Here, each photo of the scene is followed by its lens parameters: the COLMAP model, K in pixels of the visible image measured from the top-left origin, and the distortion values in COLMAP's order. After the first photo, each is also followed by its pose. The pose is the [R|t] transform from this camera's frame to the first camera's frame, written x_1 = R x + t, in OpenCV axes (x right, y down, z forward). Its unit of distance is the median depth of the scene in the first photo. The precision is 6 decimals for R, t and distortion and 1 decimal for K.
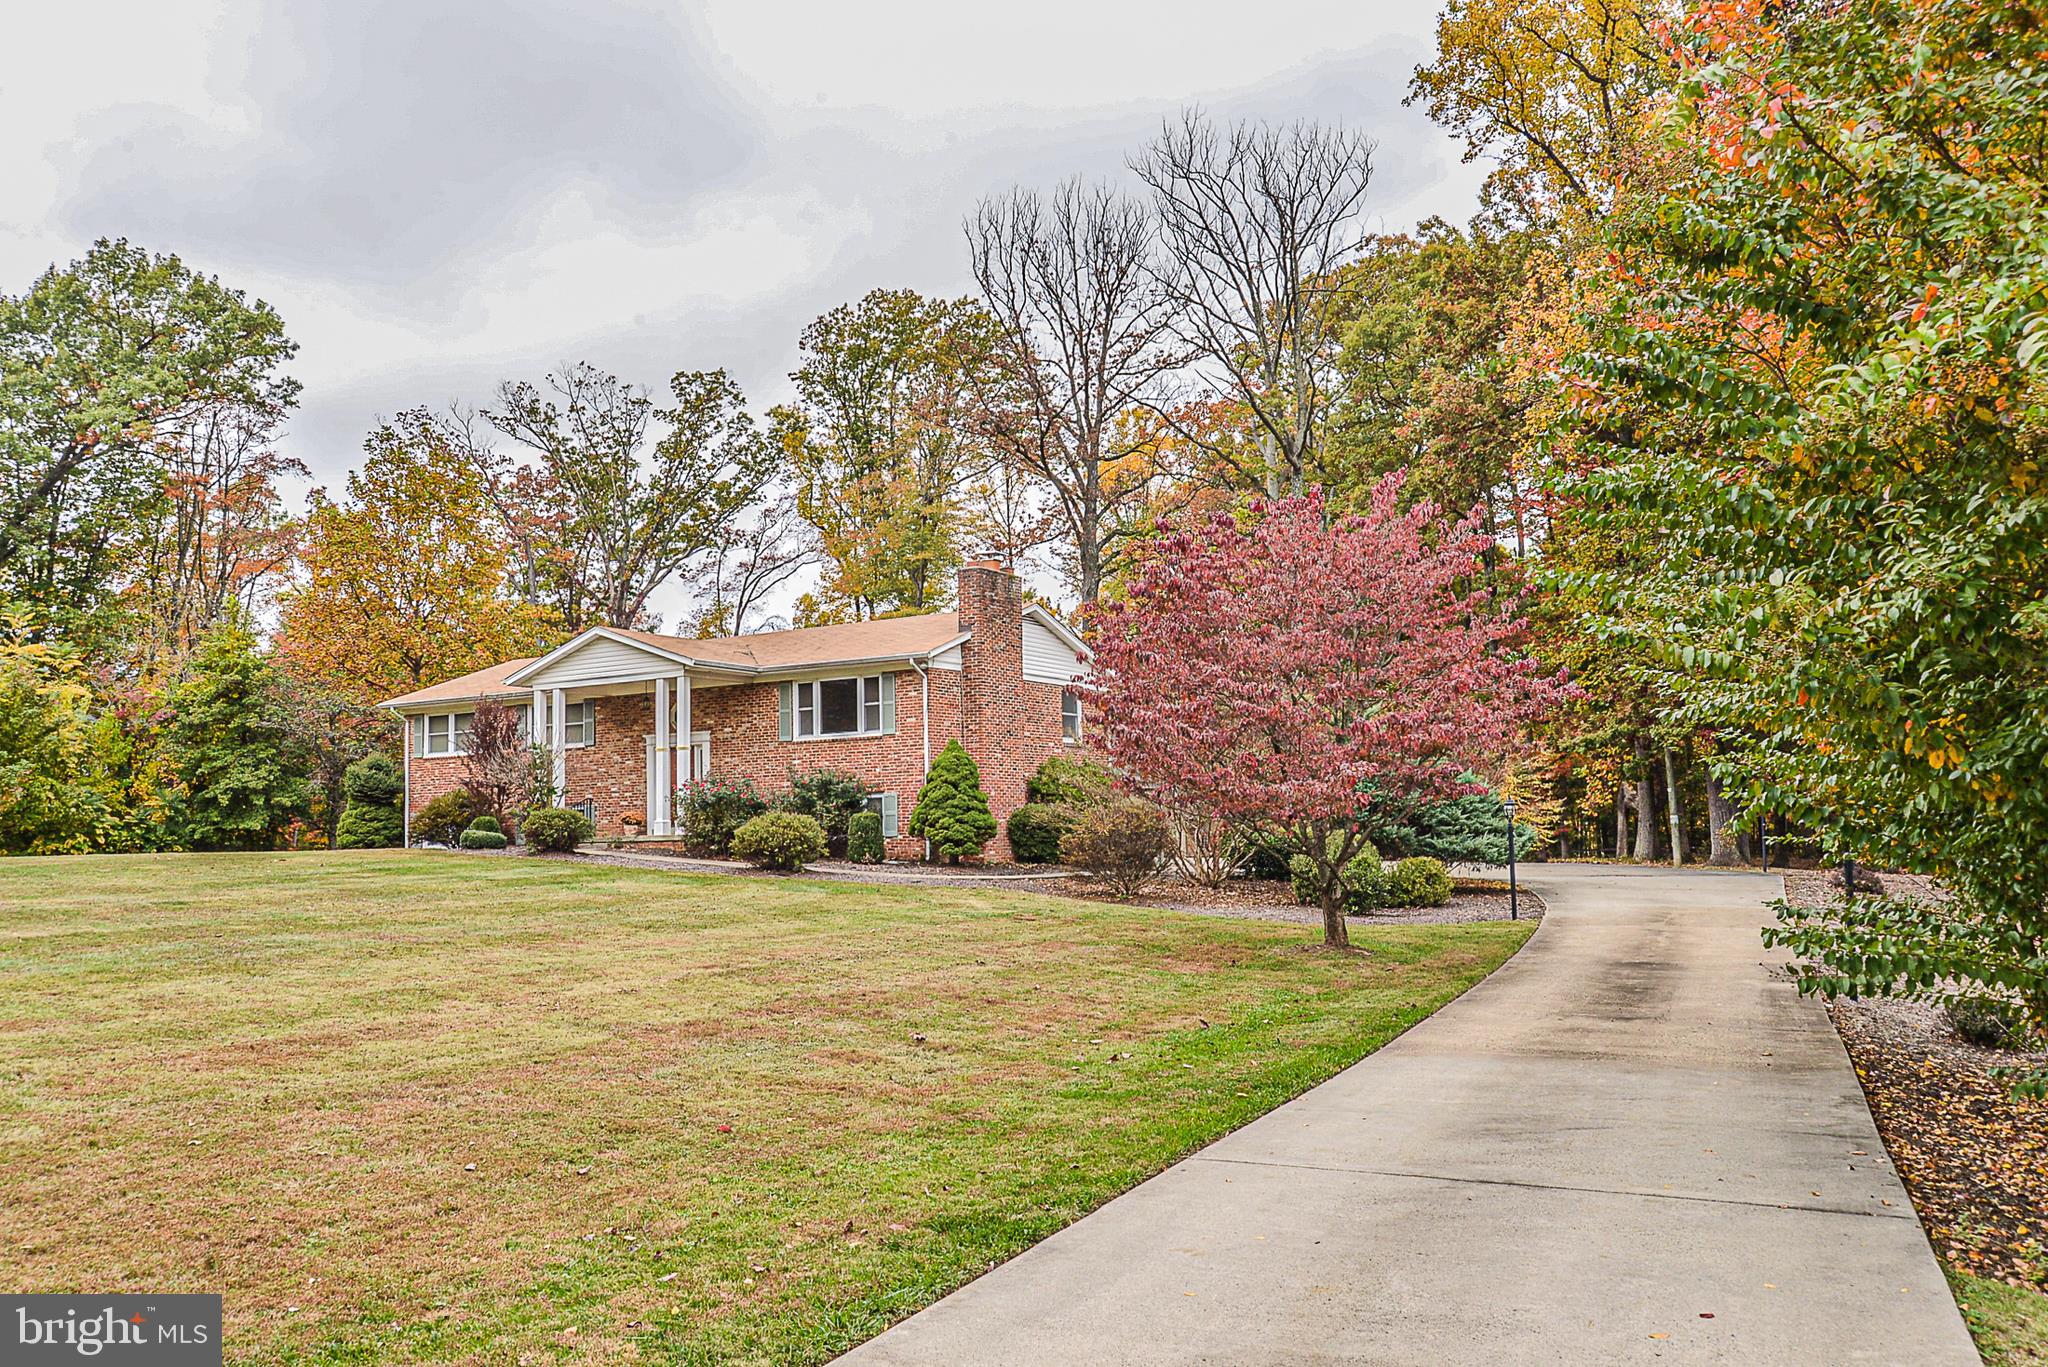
lens RADIAL K [[1597.3, 0, 1020.4], [0, 1597.3, 688.0], [0, 0, 1]] dist [-0.023817, 0.015424]
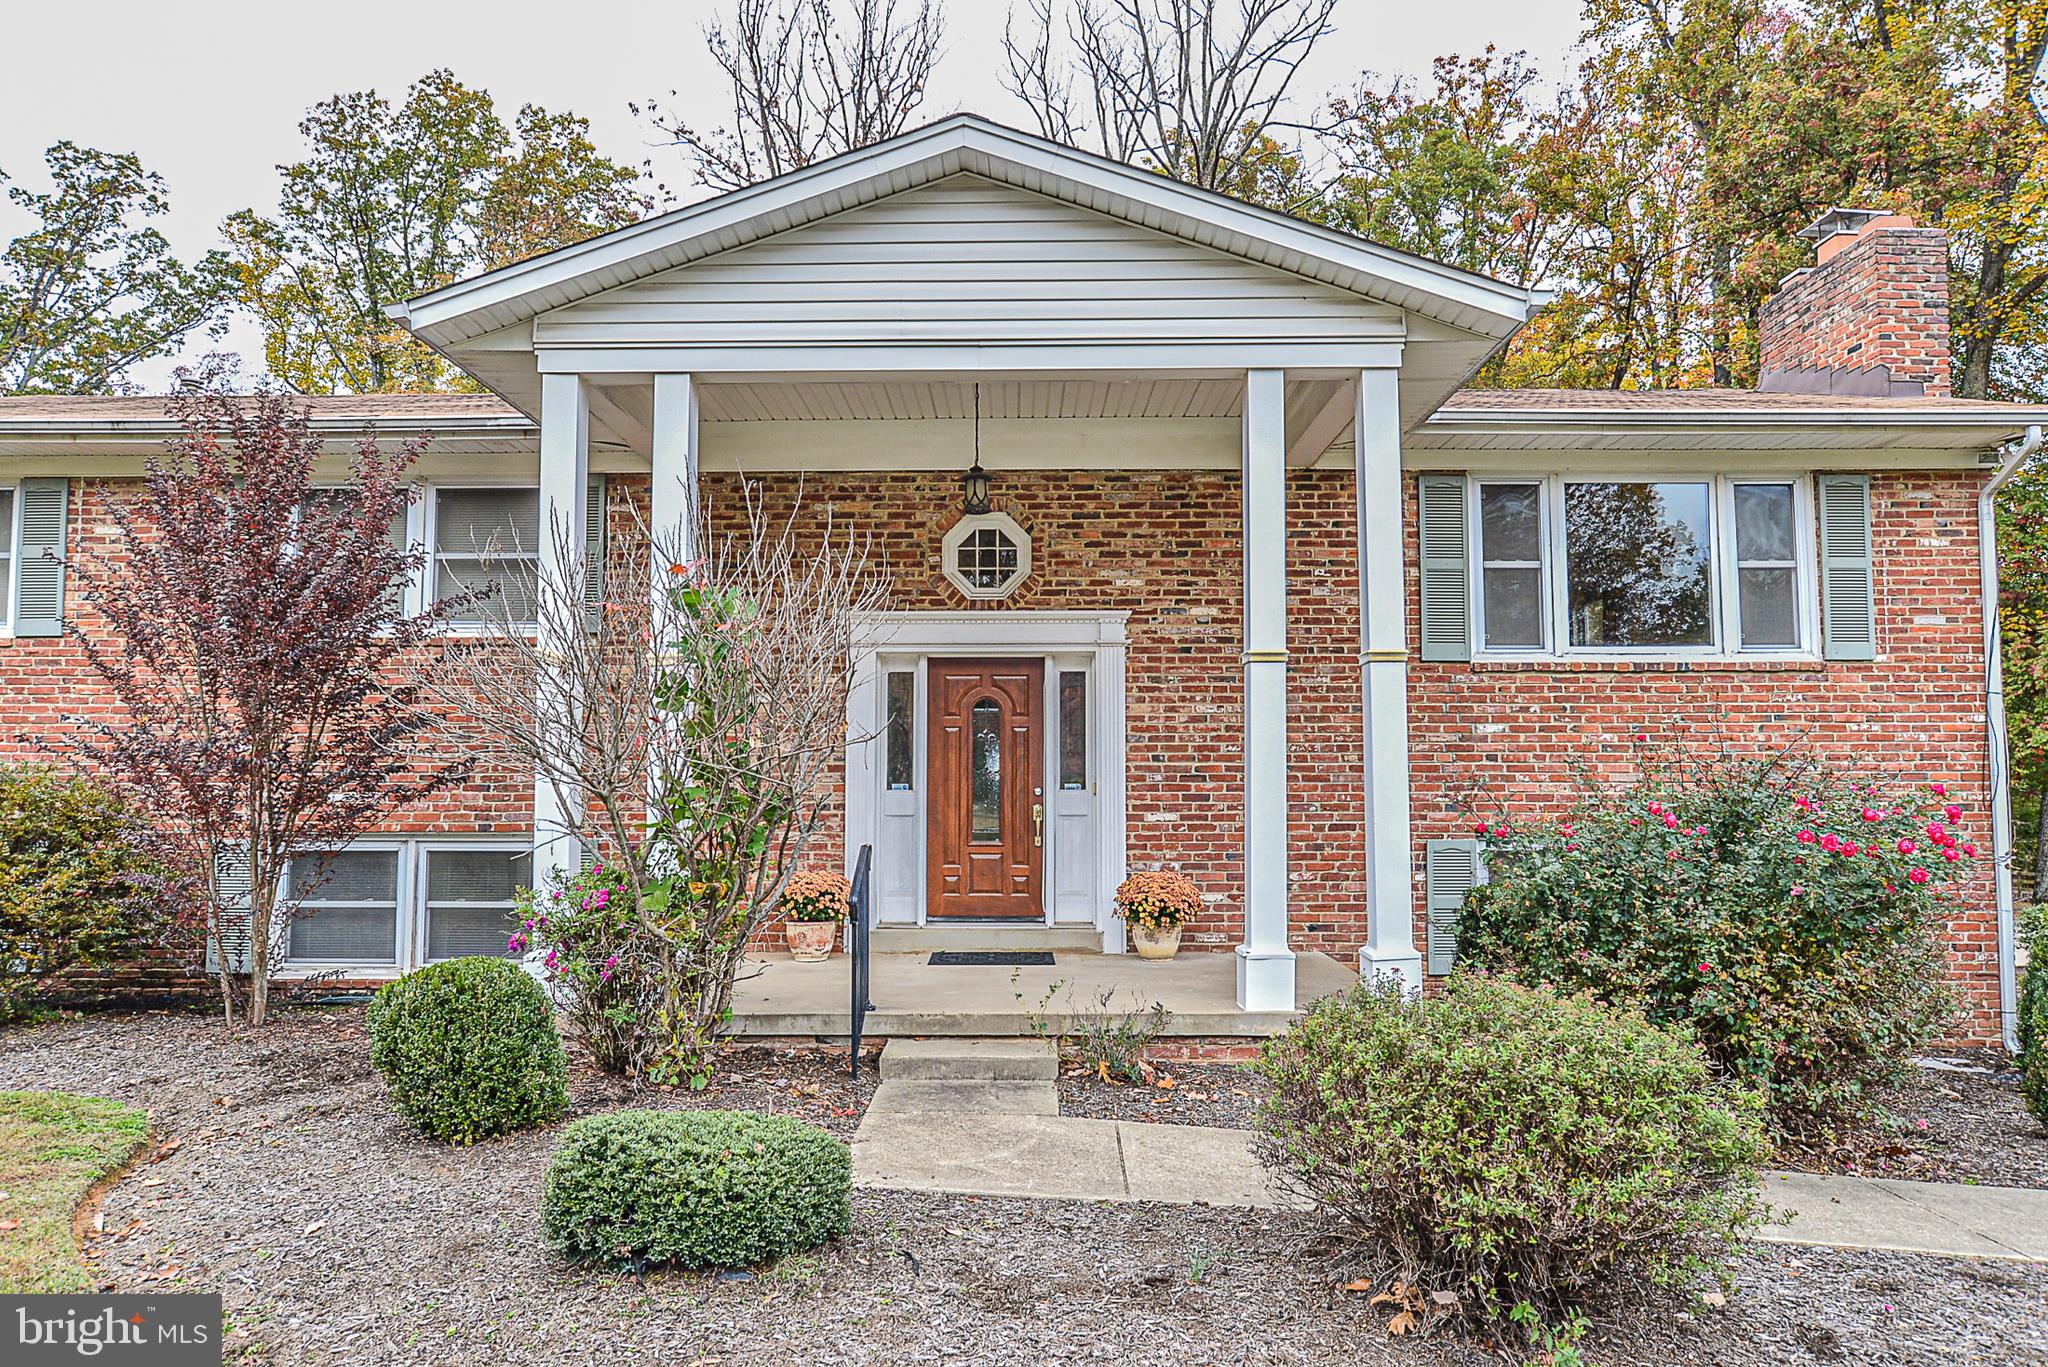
lens RADIAL K [[1310.7, 0, 1020.2], [0, 1310.7, 692.3], [0, 0, 1]] dist [-0.031857, 0.026922]
pose [[0.863476, 0.058409, 0.500996, -0.183975], [-0.066560, 0.997781, -0.001609, 0.024042], [-0.499978, -0.031956, 0.865448, 0.433414]]
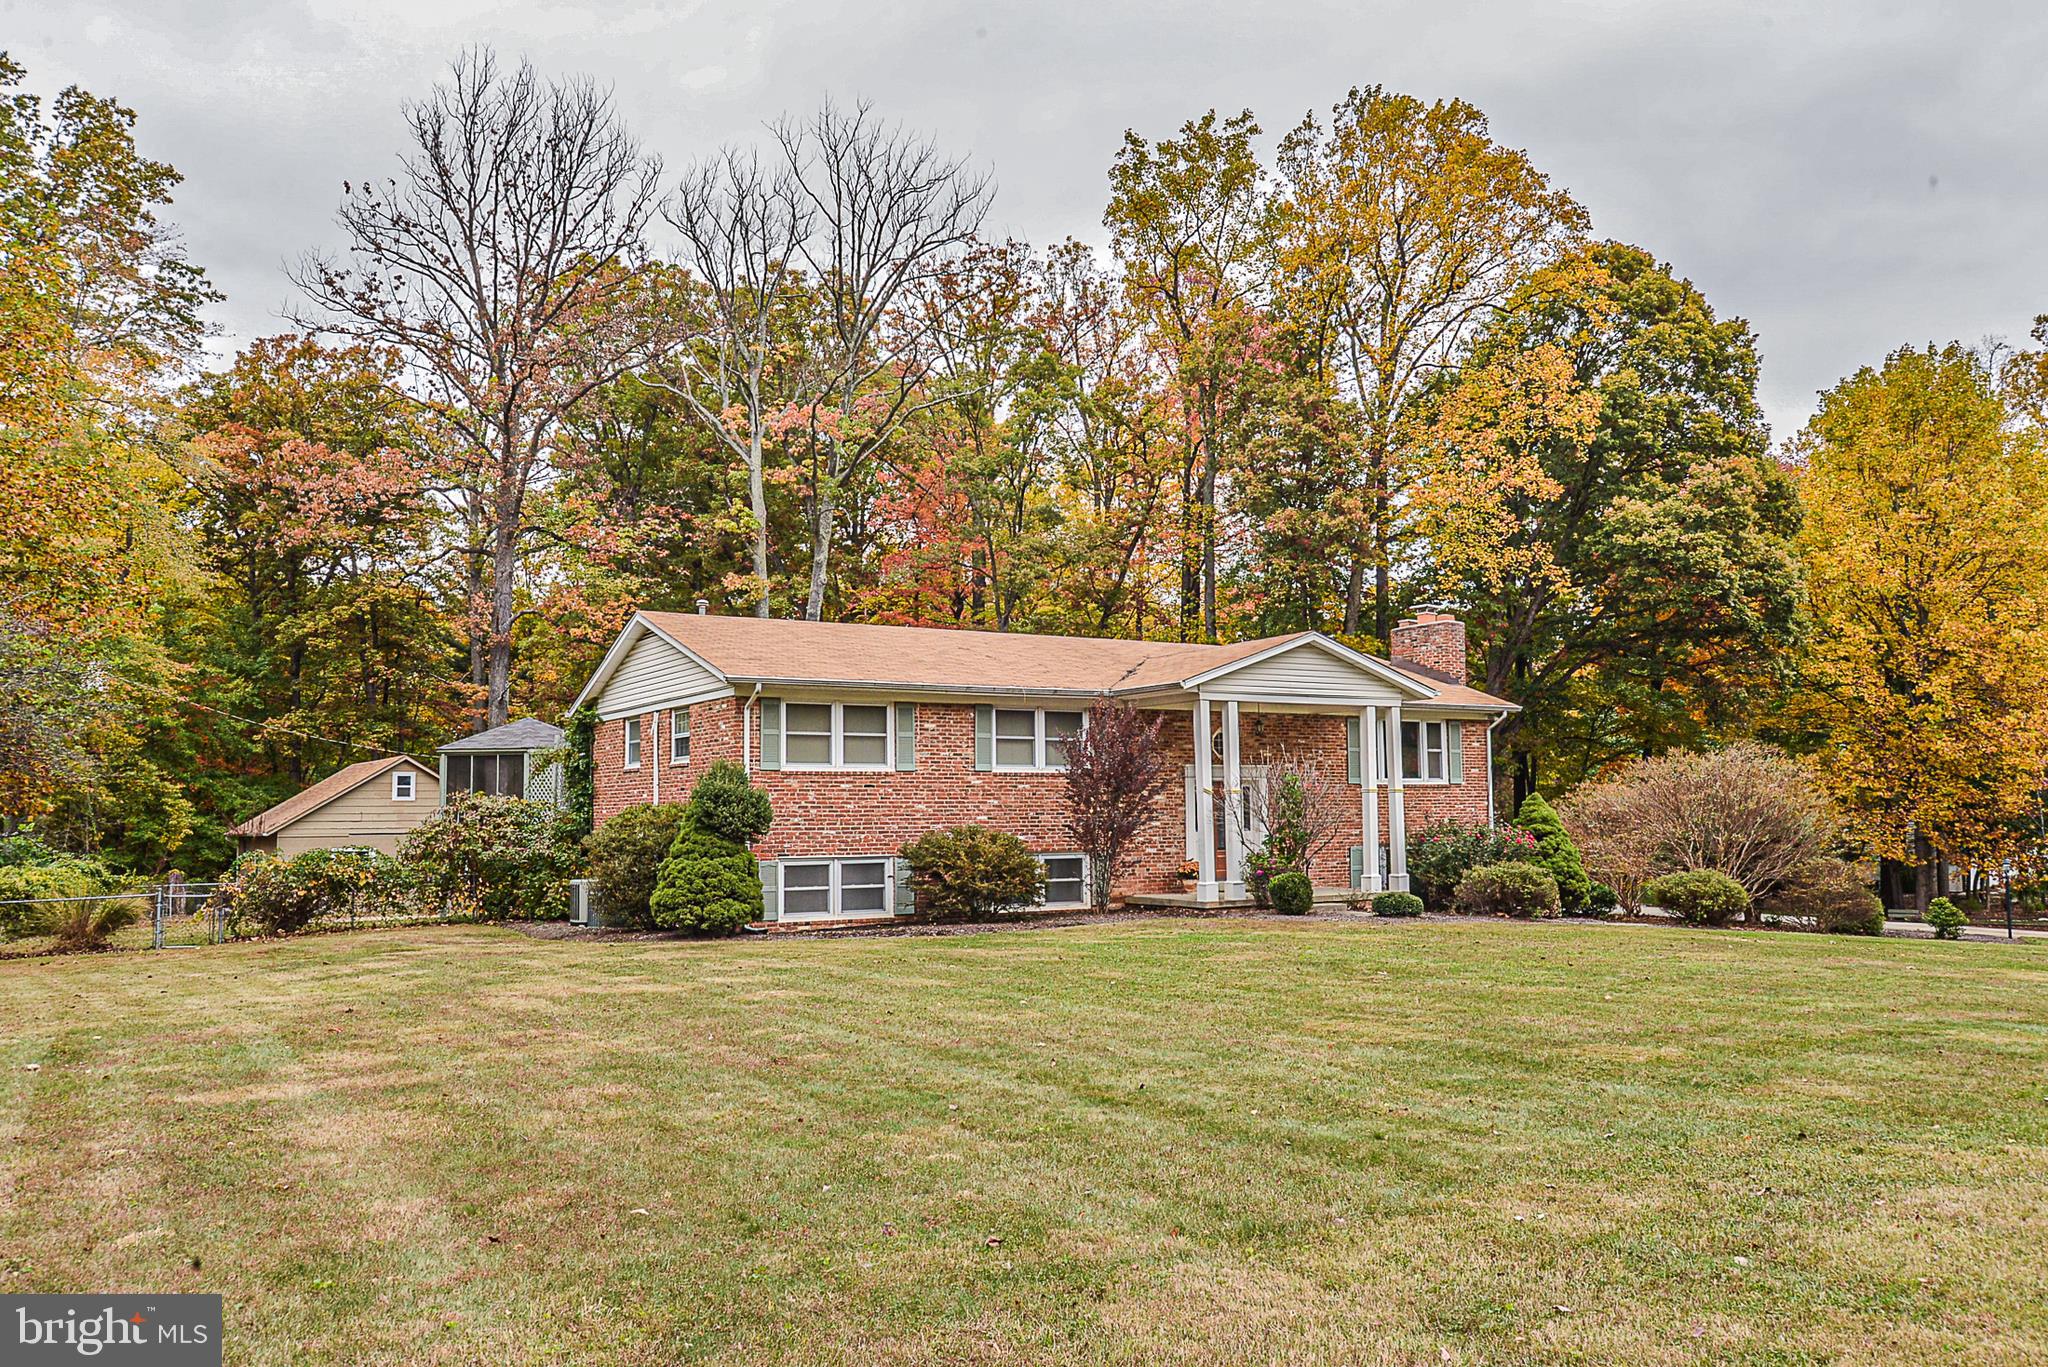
lens RADIAL K [[1573.8, 0, 1020.1], [0, 1573.8, 686.6], [0, 0, 1]] dist [-0.020001, 0.009781]
pose [[0.471823, 0.092586, 0.876819, -0.536826], [-0.081491, 0.994794, -0.061193, 0.025647], [-0.877919, -0.042580, 0.476911, 0.394743]]
